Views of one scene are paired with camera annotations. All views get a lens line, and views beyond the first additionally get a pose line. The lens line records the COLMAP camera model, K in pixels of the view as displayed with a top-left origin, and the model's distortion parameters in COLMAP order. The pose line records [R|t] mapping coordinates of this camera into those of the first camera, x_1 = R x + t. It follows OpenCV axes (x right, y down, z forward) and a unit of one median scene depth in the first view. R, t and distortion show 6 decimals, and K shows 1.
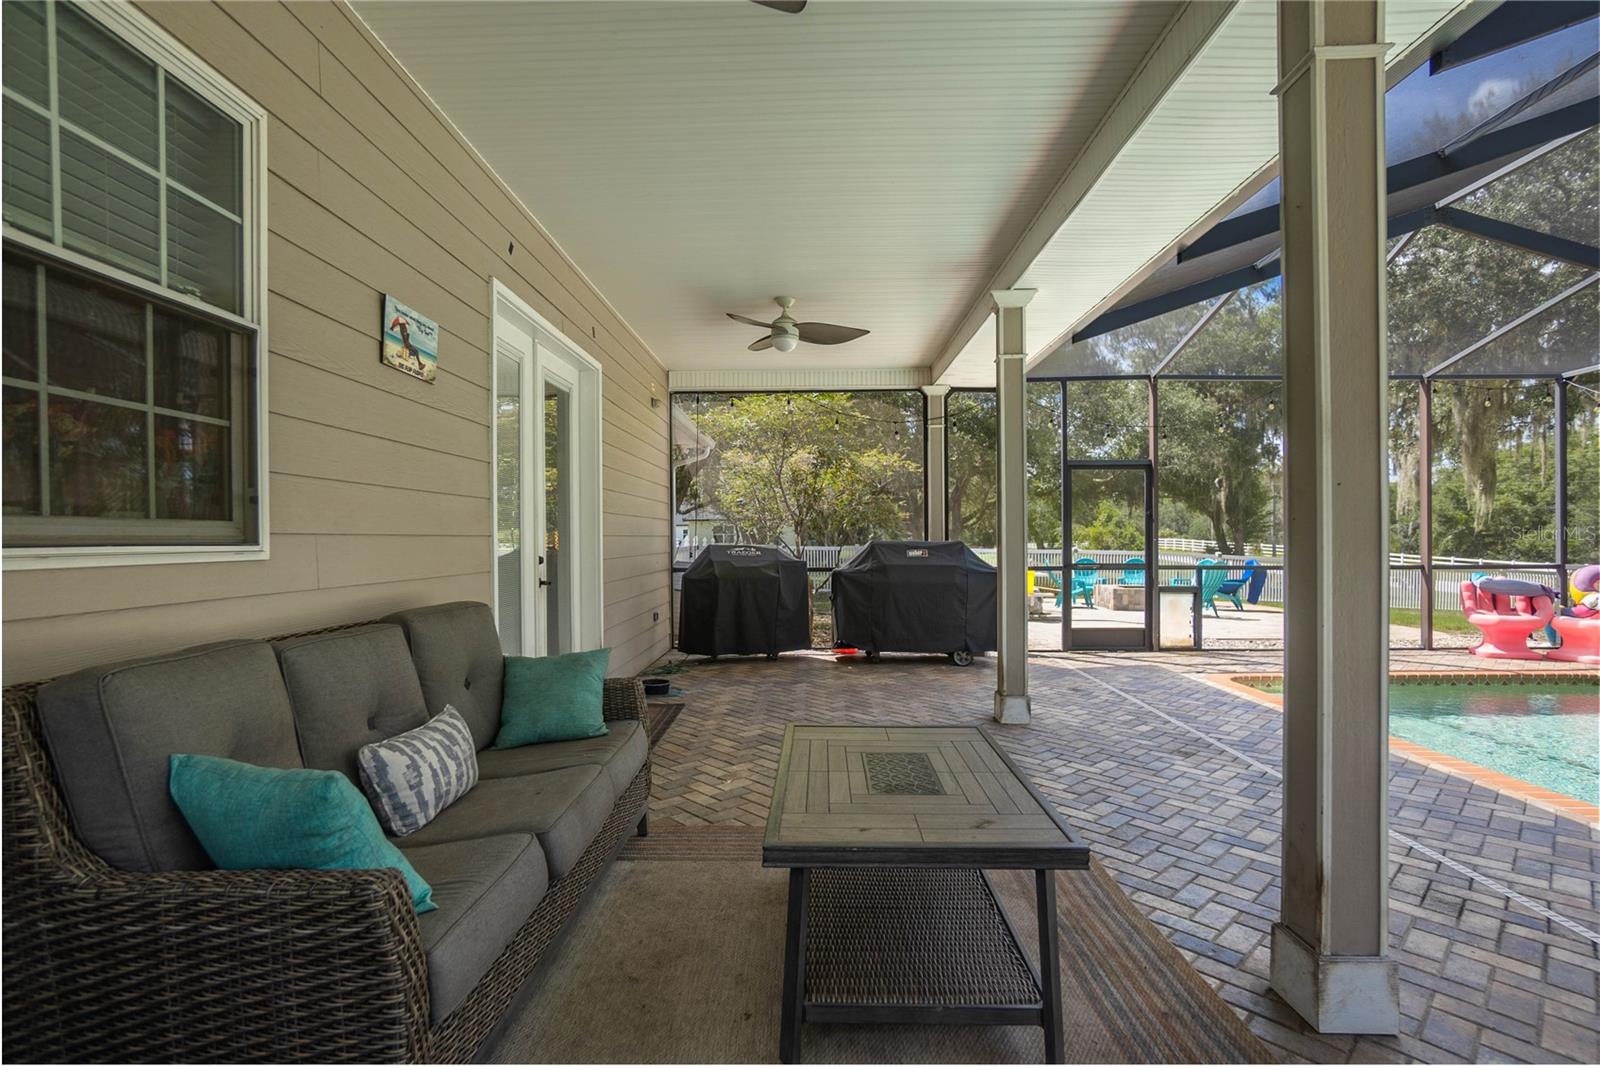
lens RADIAL K [[763.1, 0, 789.2], [0, 763.1, 546.0], [0, 0, 1]] dist [-0.039873, 0.004807]
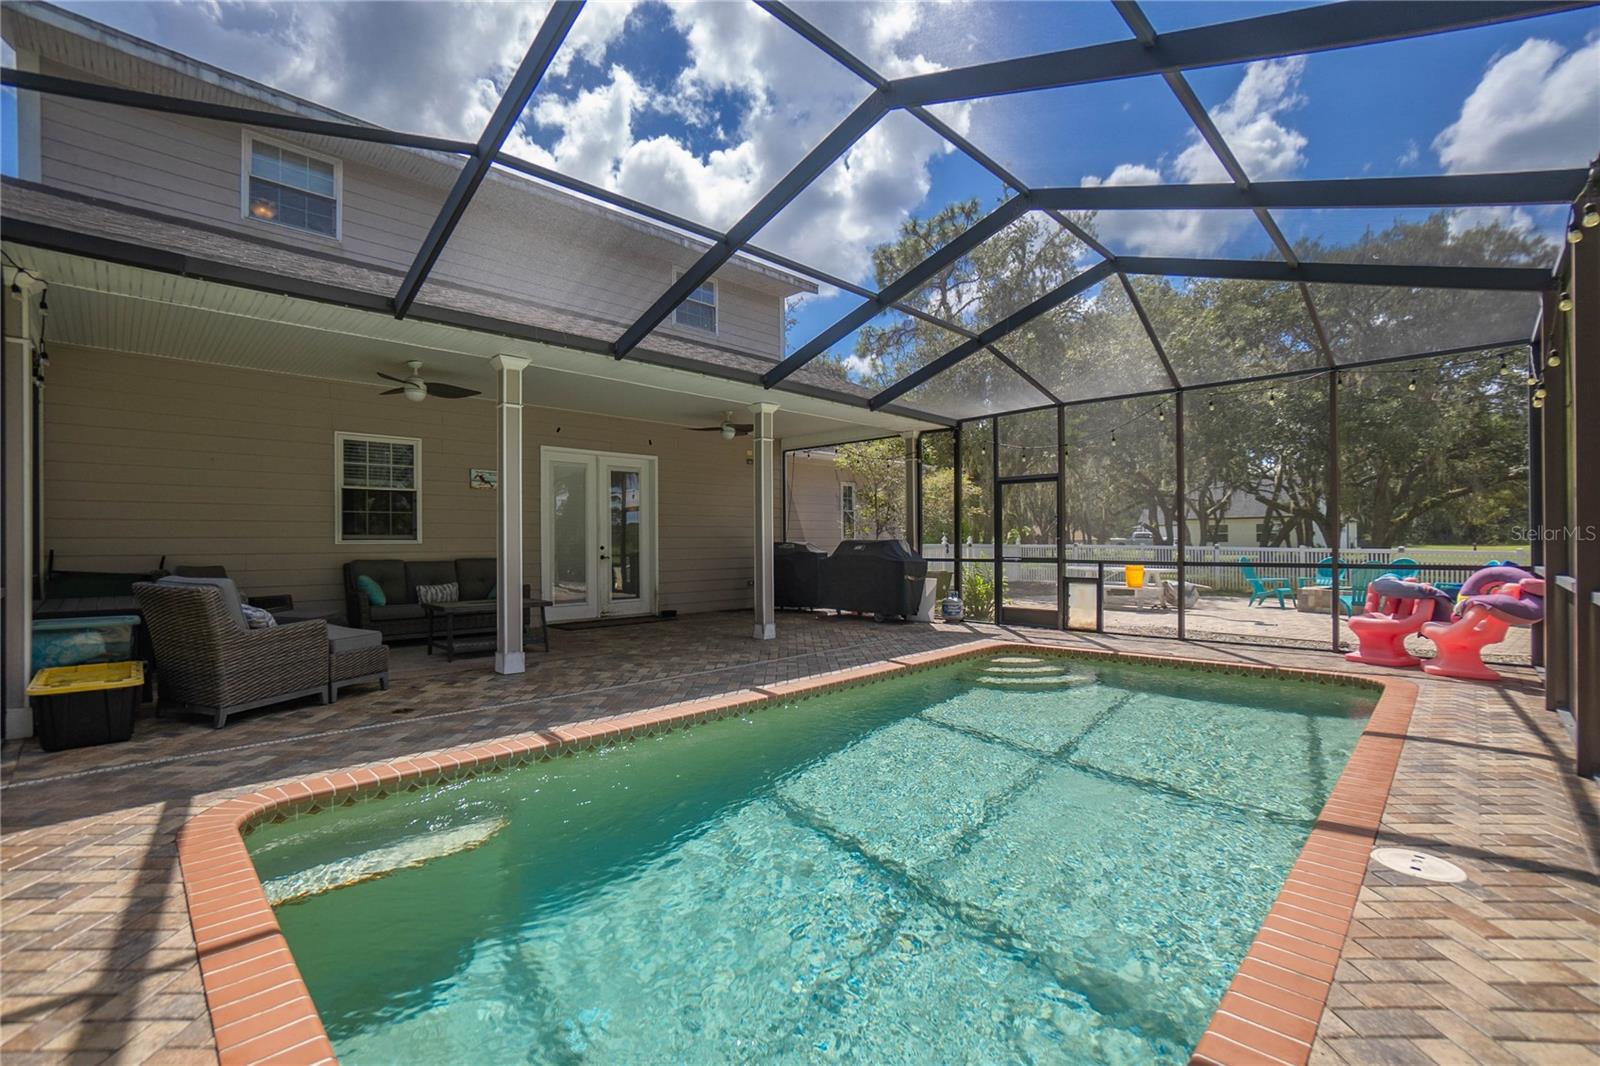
lens RADIAL K [[700.7, 0, 780.9], [0, 700.7, 543.2], [0, 0, 1]] dist [-0.030702, 0.002581]
pose [[0.726325, -0.000537, -0.687351, 1.487385], [-0.003435, 0.999984, -0.004411, 0.011071], [0.687343, 0.005565, 0.726312, -0.198685]]
